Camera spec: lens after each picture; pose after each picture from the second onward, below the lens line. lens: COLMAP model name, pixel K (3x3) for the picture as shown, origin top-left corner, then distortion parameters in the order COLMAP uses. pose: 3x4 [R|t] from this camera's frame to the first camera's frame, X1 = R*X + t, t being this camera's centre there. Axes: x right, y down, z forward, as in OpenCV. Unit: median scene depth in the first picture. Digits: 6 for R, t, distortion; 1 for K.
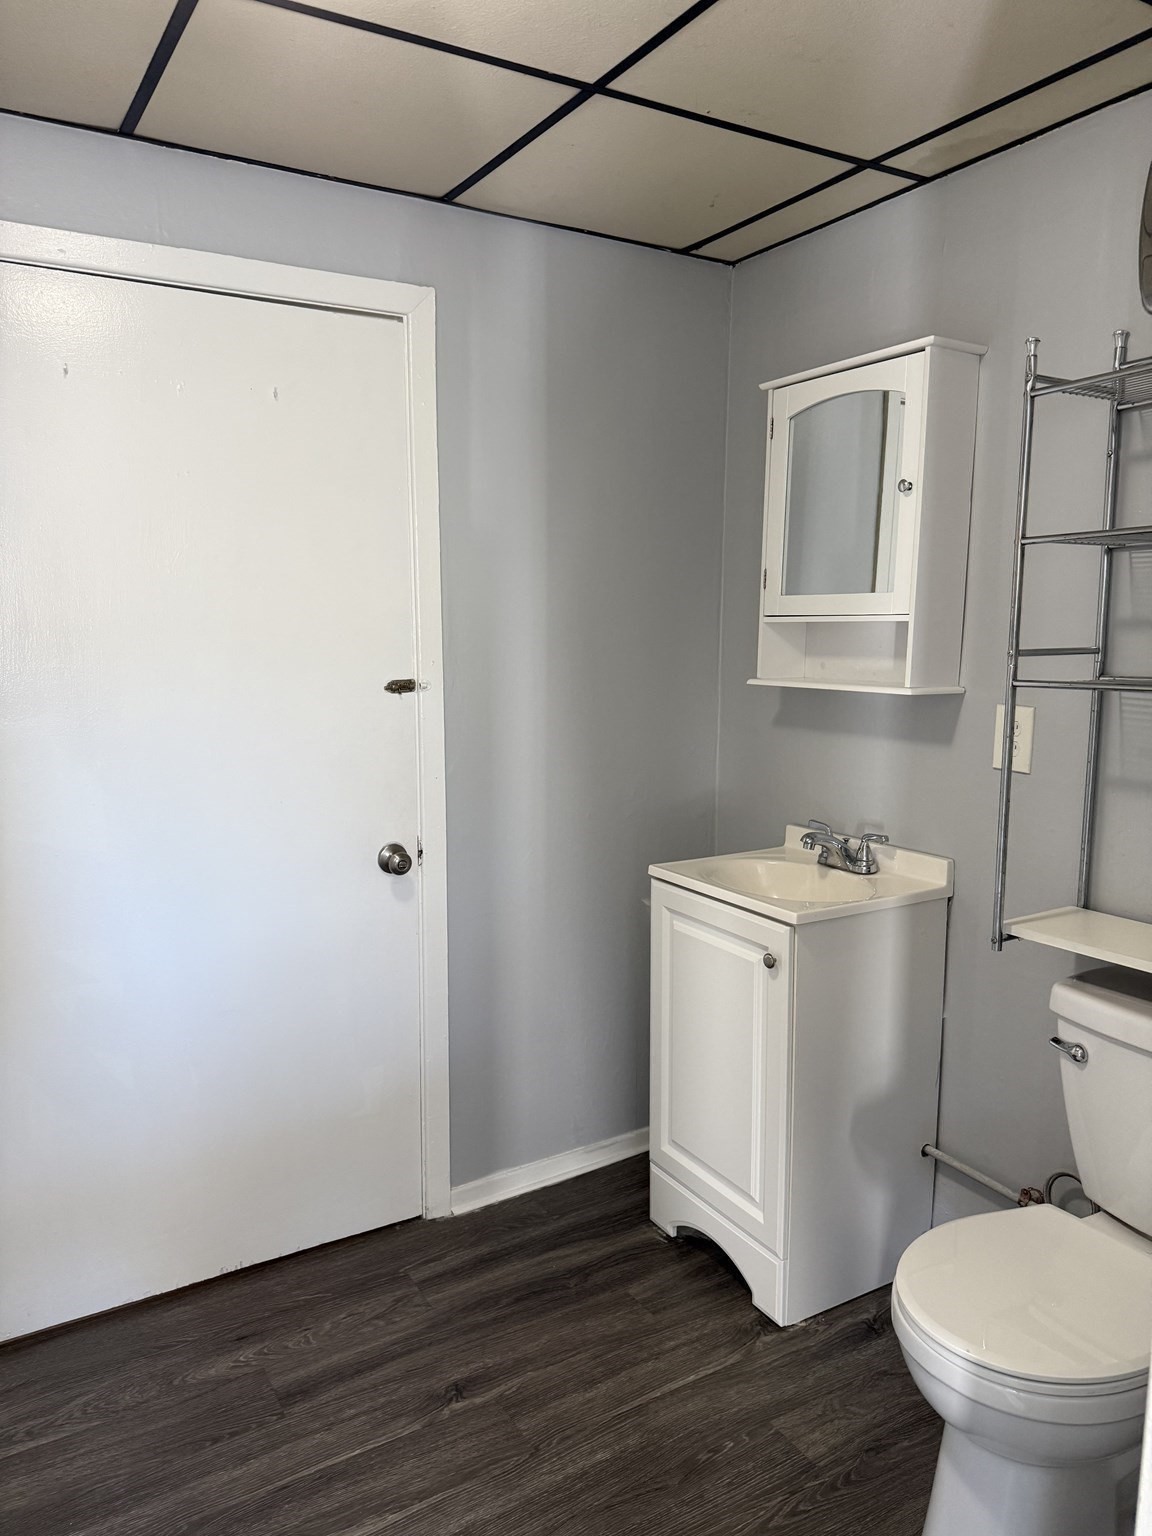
lens RADIAL K [[1066.9, 0, 586.6], [0, 1066.9, 766.1], [0, 0, 1]] dist [-0.001354, -0.012909]
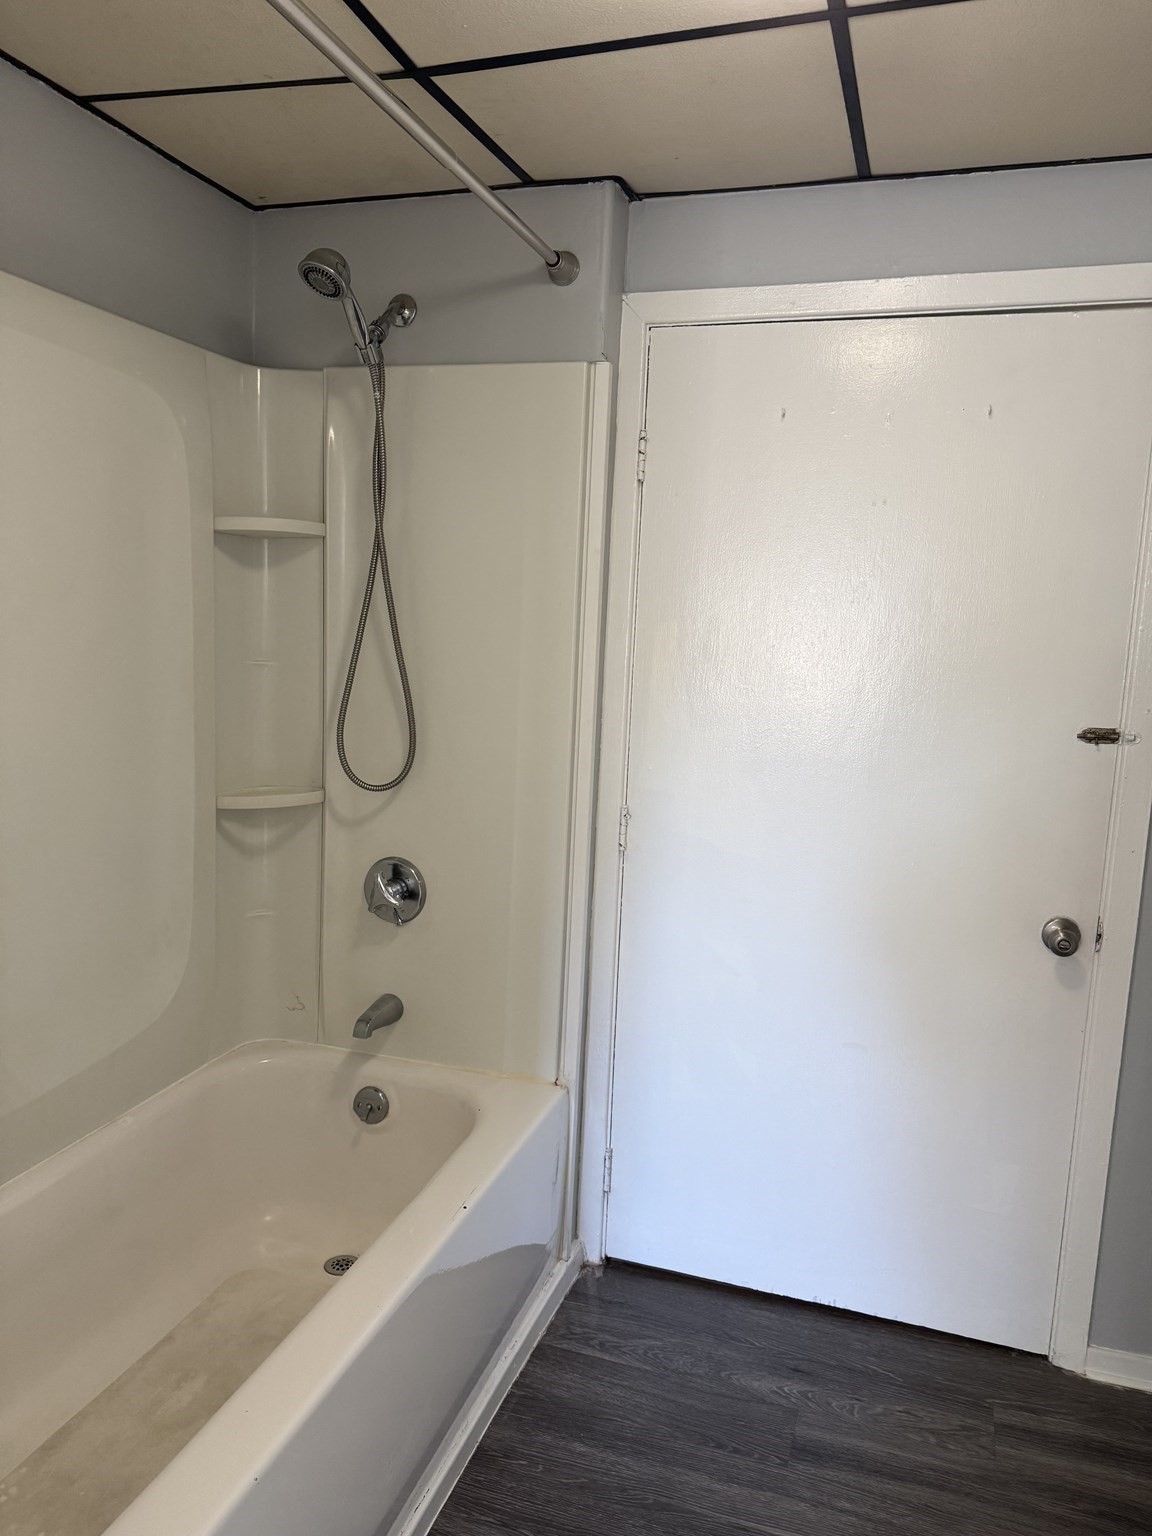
lens RADIAL K [[1066.9, 0, 590.2], [0, 1066.9, 768.5], [0, 0, 1]] dist [-0.001354, -0.012909]
pose [[0.646879, 0.122709, -0.752656, 0.228074], [-0.142307, 0.989056, 0.038943, -0.027925], [0.749197, 0.081917, 0.657262, 0.157970]]
